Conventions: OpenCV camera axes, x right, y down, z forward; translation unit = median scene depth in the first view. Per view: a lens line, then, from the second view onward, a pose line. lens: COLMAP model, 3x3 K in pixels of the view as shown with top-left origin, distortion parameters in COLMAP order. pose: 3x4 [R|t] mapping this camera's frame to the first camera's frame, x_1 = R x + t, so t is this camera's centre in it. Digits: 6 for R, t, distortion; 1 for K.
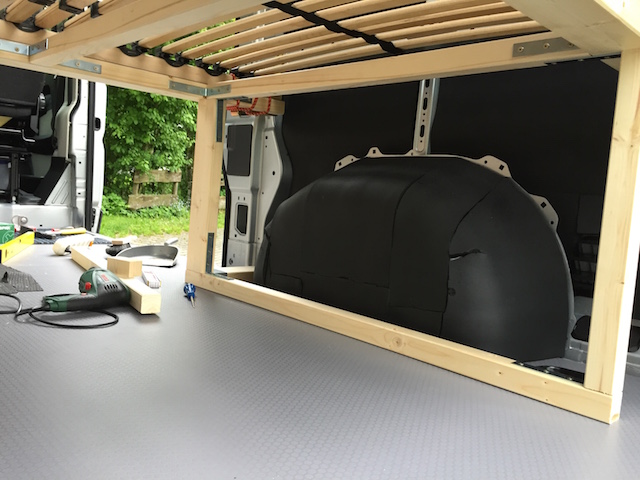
lens RADIAL K [[544.3, 0, 320.9], [0, 544.3, 236.3], [0, 0, 1]] dist [0.061729, -0.074183]
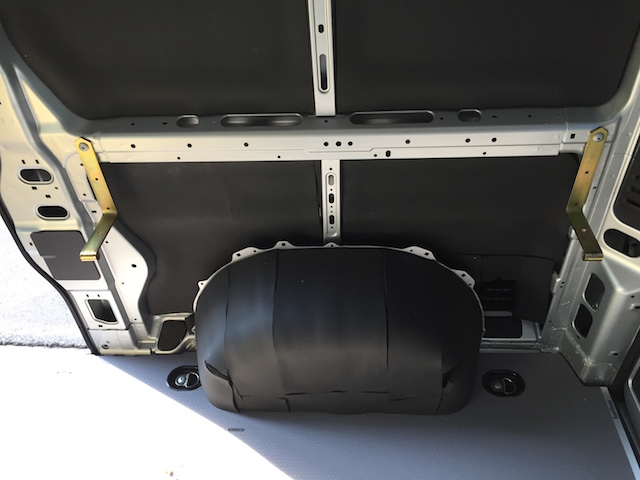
lens RADIAL K [[544.3, 0, 321.9], [0, 544.3, 240.5], [0, 0, 1]] dist [0.061729, -0.074183]
pose [[0.723377, -0.526072, 0.447183, -0.283386], [0.161982, 0.758894, 0.630747, -0.764395], [-0.671183, -0.383832, 0.634181, 0.346498]]
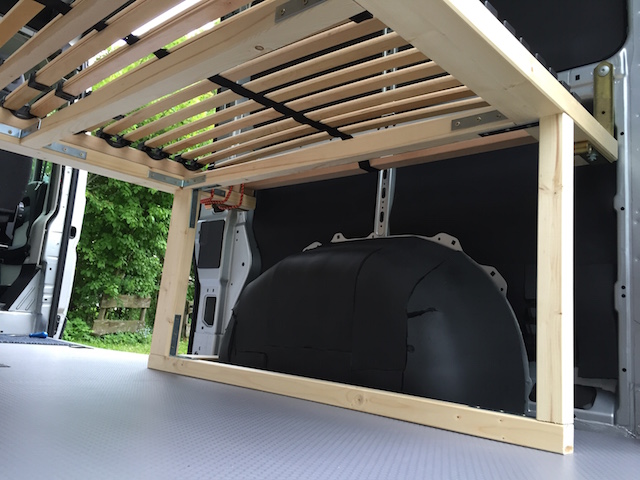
lens RADIAL K [[544.3, 0, 321.1], [0, 544.3, 236.6], [0, 0, 1]] dist [0.061729, -0.074183]
pose [[0.998613, 0.015834, 0.050220, 0.010613], [-0.002907, 0.968843, -0.247657, 0.109038], [-0.052577, 0.247167, 0.967545, -0.031370]]
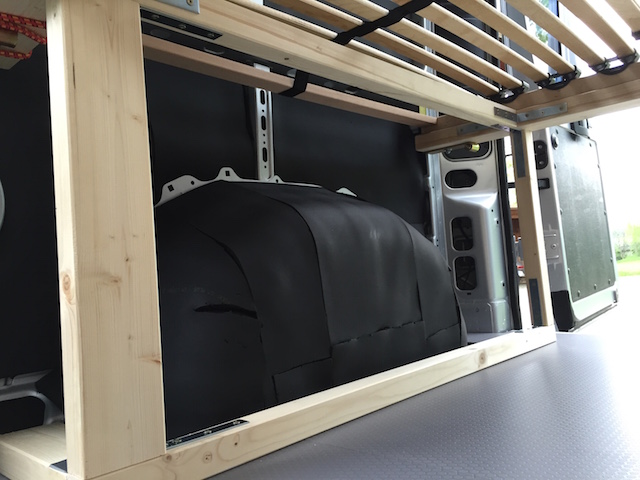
lens RADIAL K [[544.3, 0, 318.2], [0, 544.3, 234.7], [0, 0, 1]] dist [0.061729, -0.074183]
pose [[-0.049174, -0.008769, 0.998752, -0.618686], [0.154684, 0.987830, 0.016289, -0.070815], [-0.986739, 0.155292, -0.047220, 0.936625]]
